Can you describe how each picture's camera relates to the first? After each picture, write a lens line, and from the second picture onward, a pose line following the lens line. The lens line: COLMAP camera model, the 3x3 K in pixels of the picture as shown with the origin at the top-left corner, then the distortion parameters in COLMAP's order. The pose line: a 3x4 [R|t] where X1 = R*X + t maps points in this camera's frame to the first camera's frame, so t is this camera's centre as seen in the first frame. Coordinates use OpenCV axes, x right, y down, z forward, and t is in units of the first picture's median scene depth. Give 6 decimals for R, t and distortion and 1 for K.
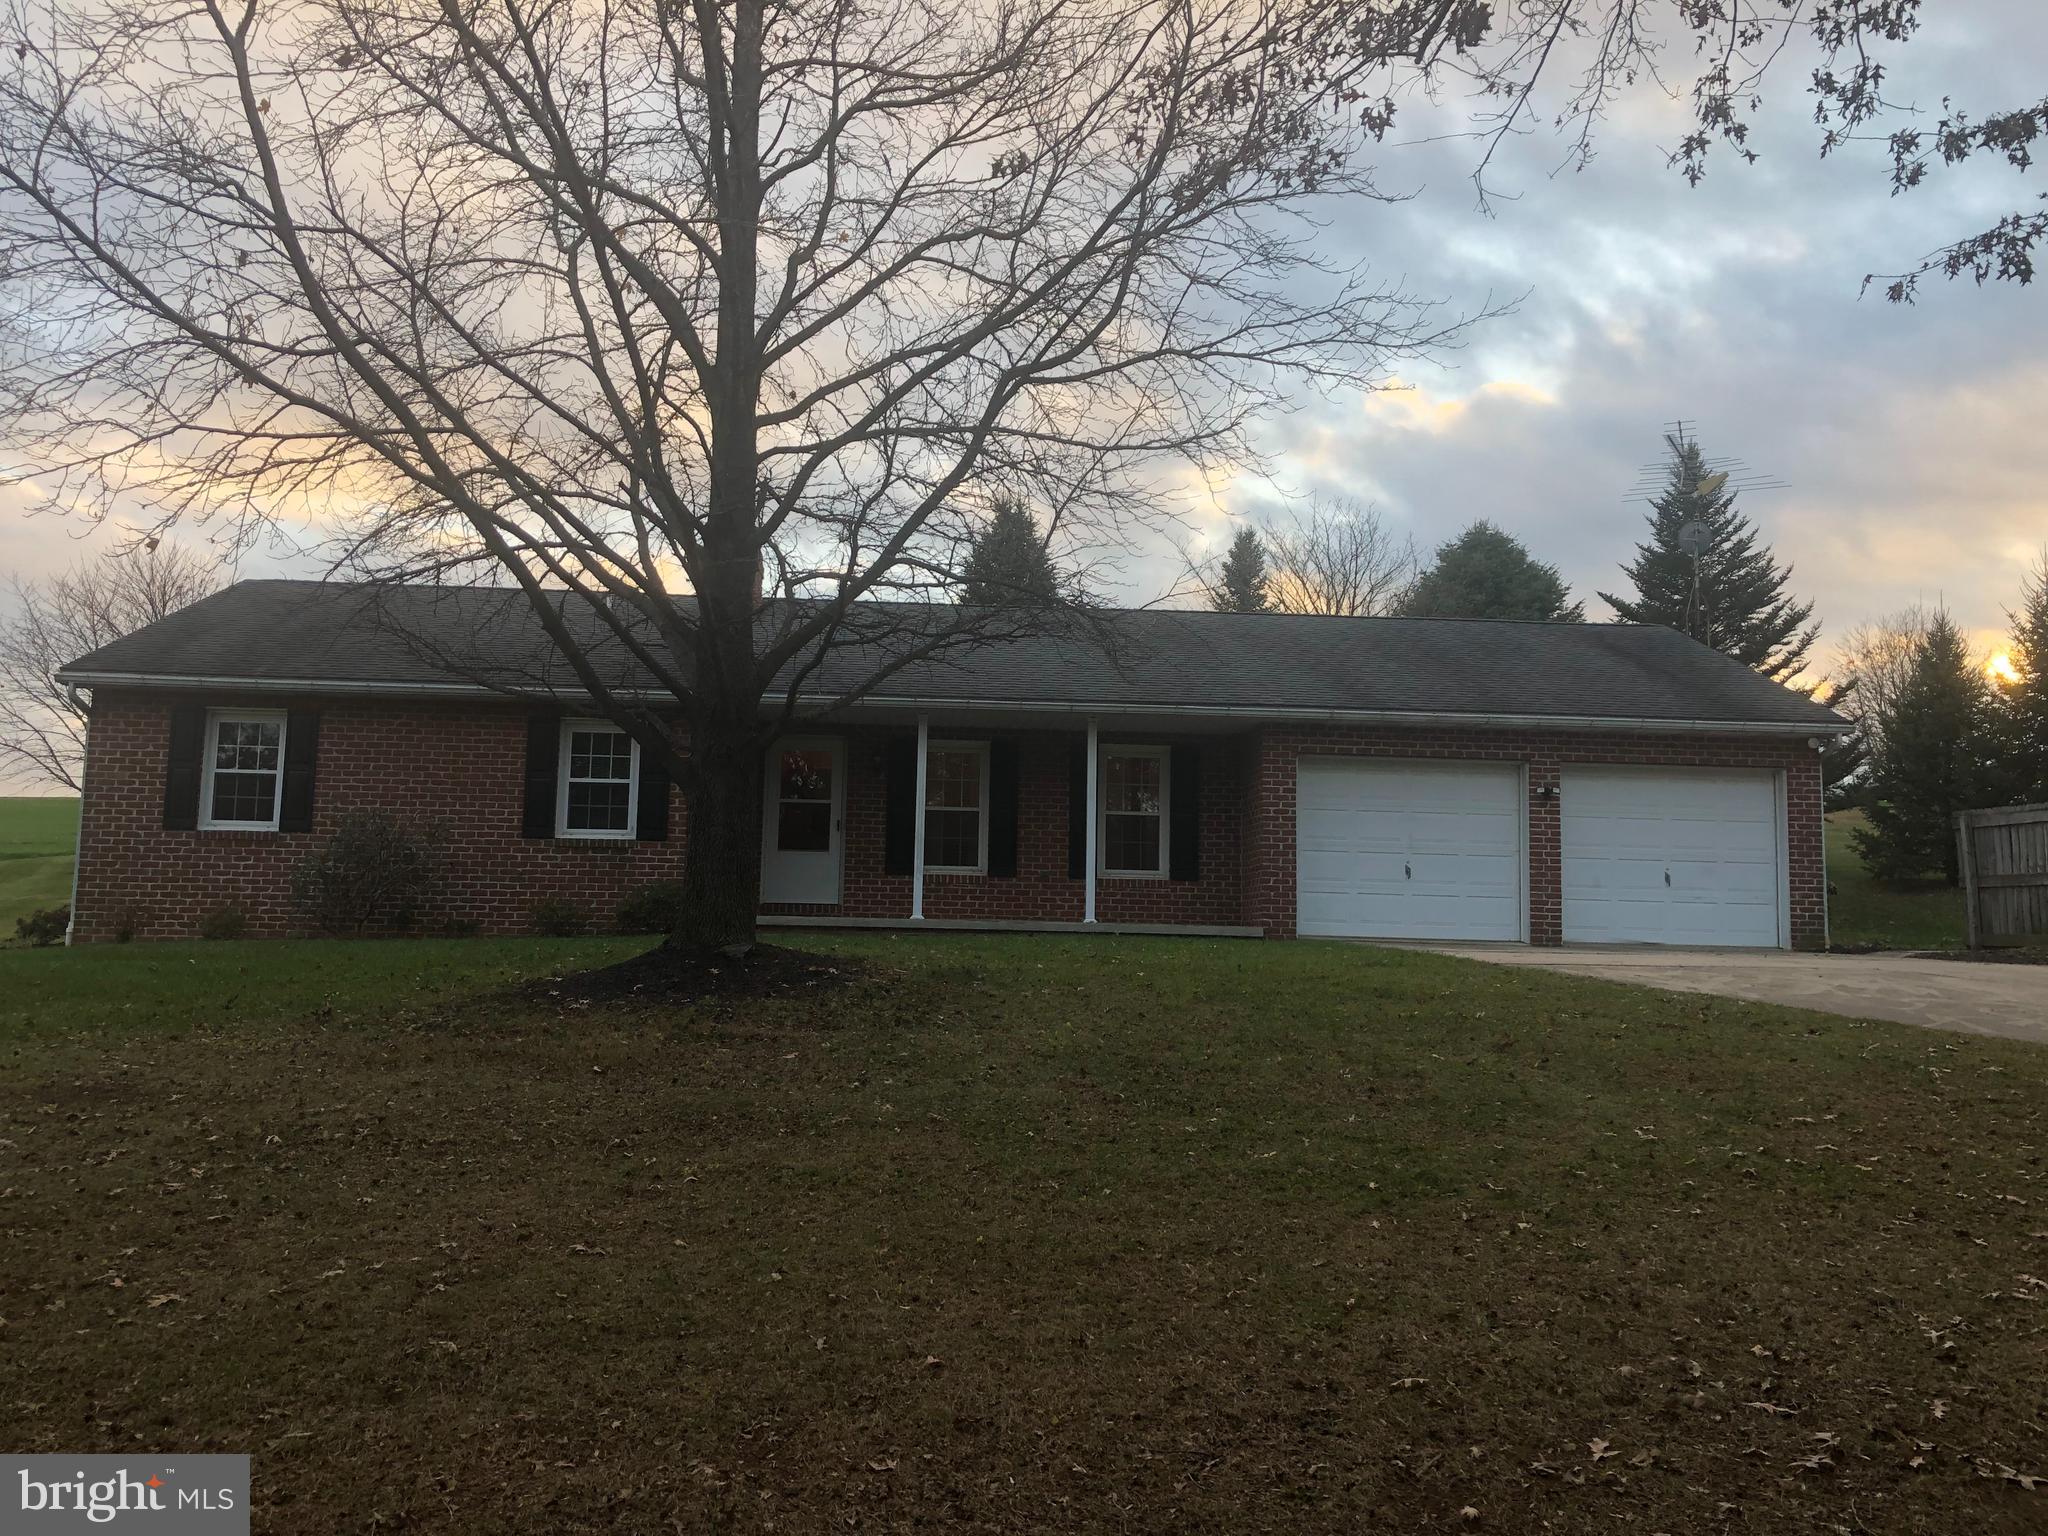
lens RADIAL K [[1651.8, 0, 1026.5], [0, 1651.8, 729.2], [0, 0, 1]] dist [0.016006, 0.000502]
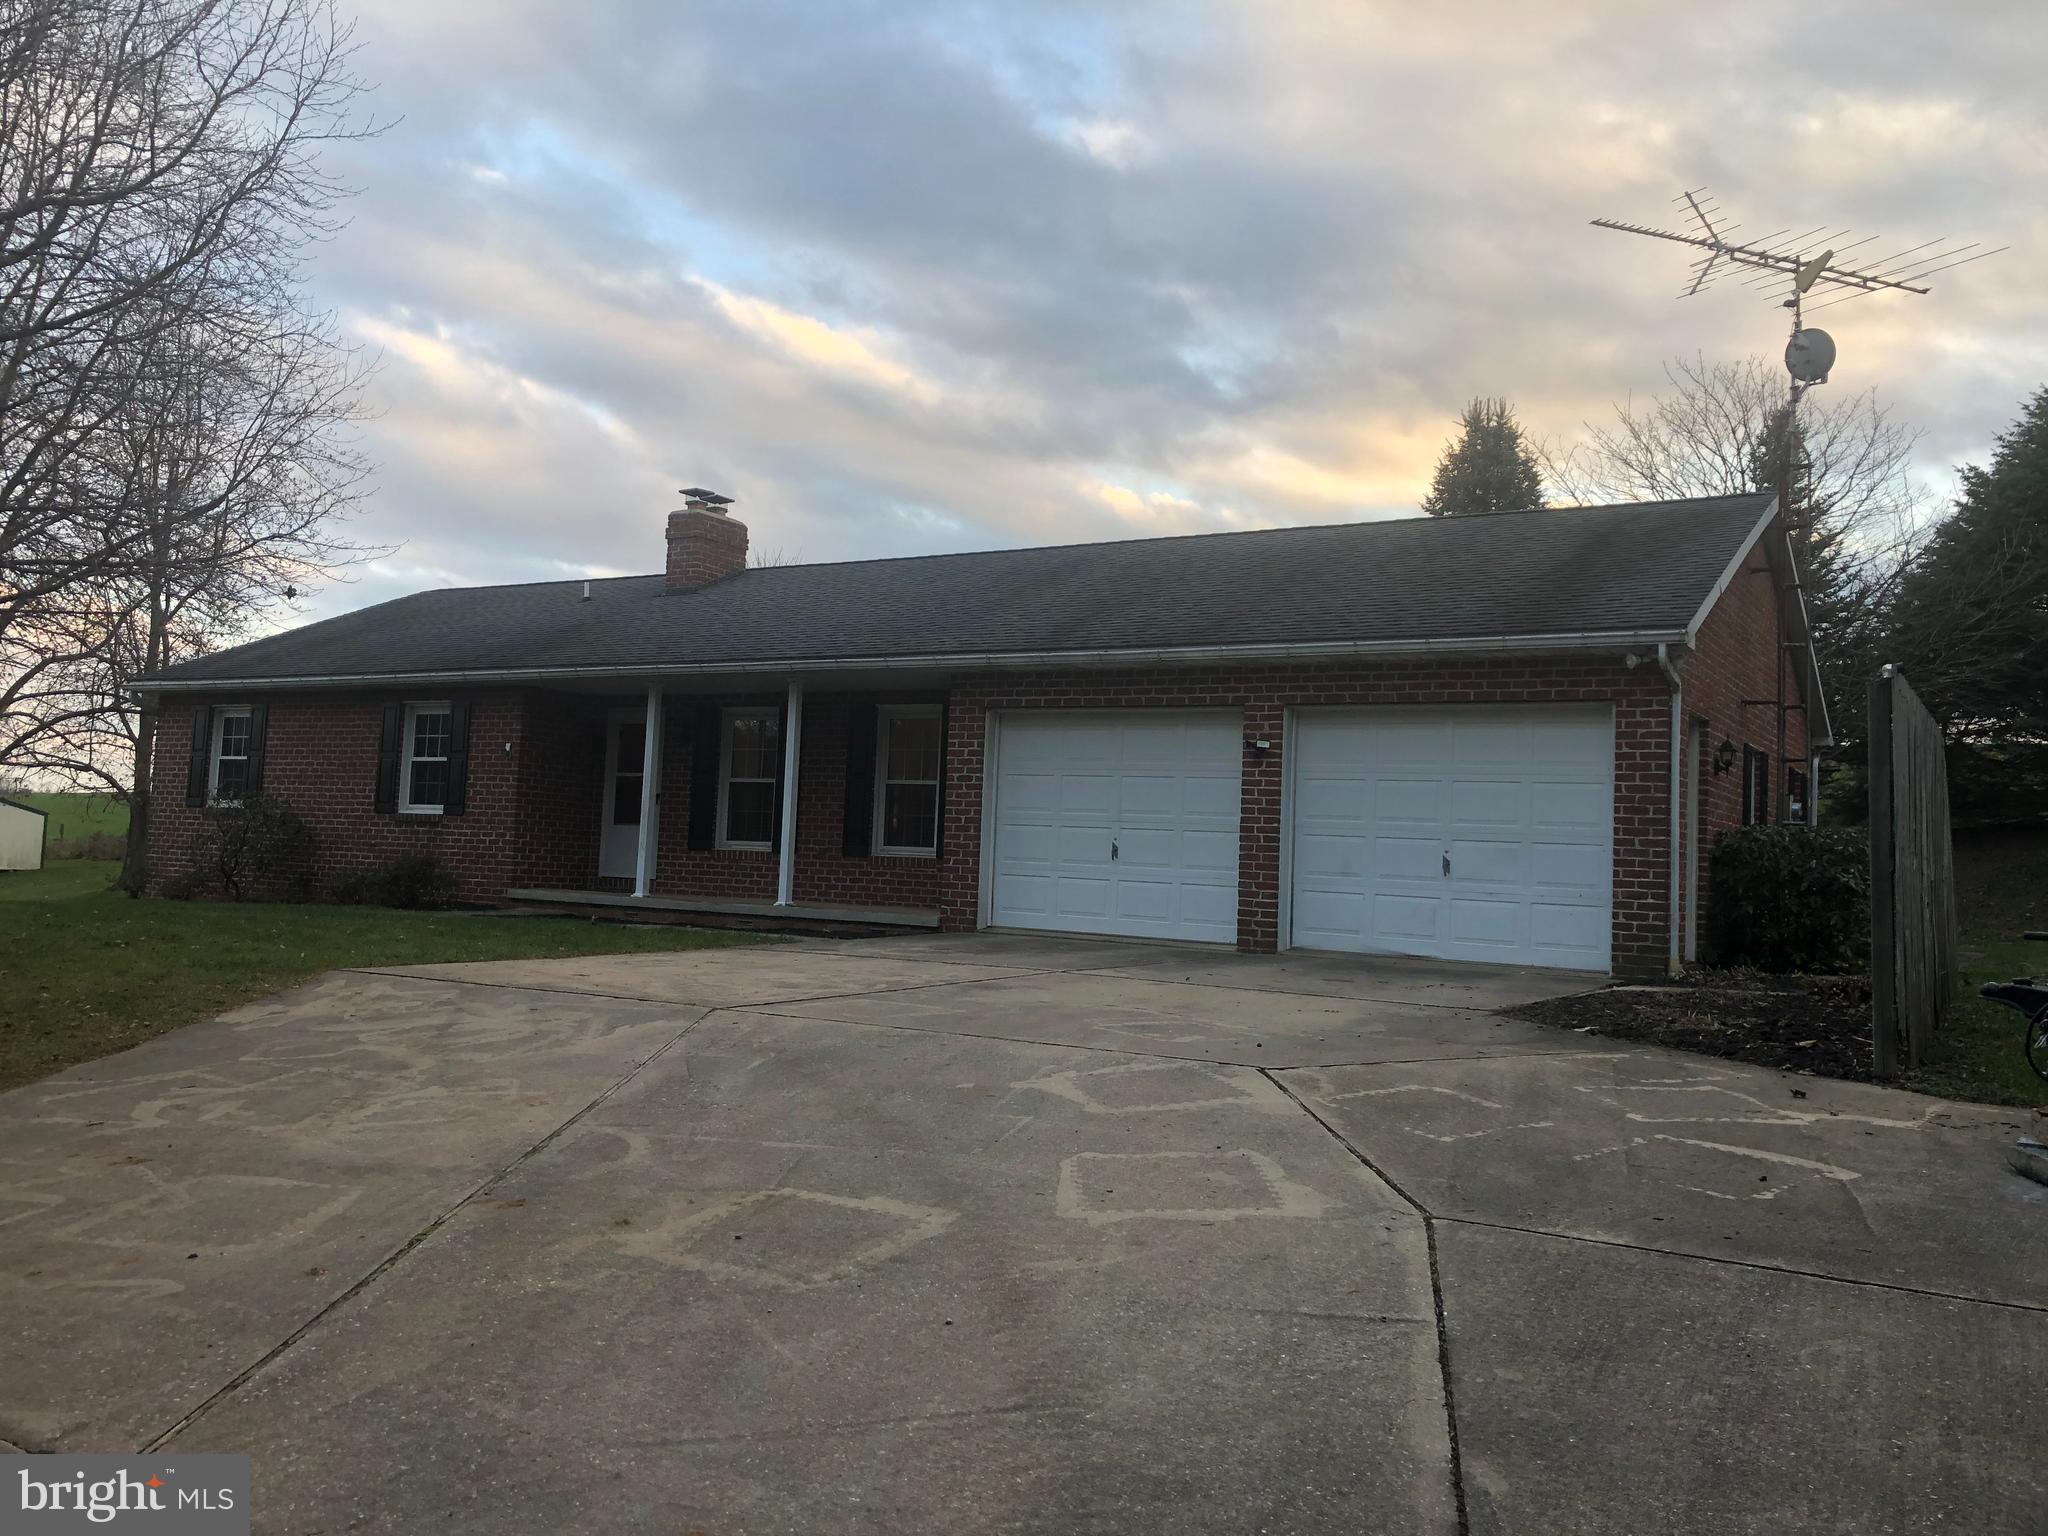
lens RADIAL K [[1709.4, 0, 1024.0], [0, 1709.4, 768.0], [0, 0, 1]] dist [0.010741, -0.003439]
pose [[0.813943, -0.018221, -0.580659, 0.687841], [0.042910, 0.998663, 0.028811, 0.021011], [0.579358, -0.048367, 0.813637, 0.315610]]
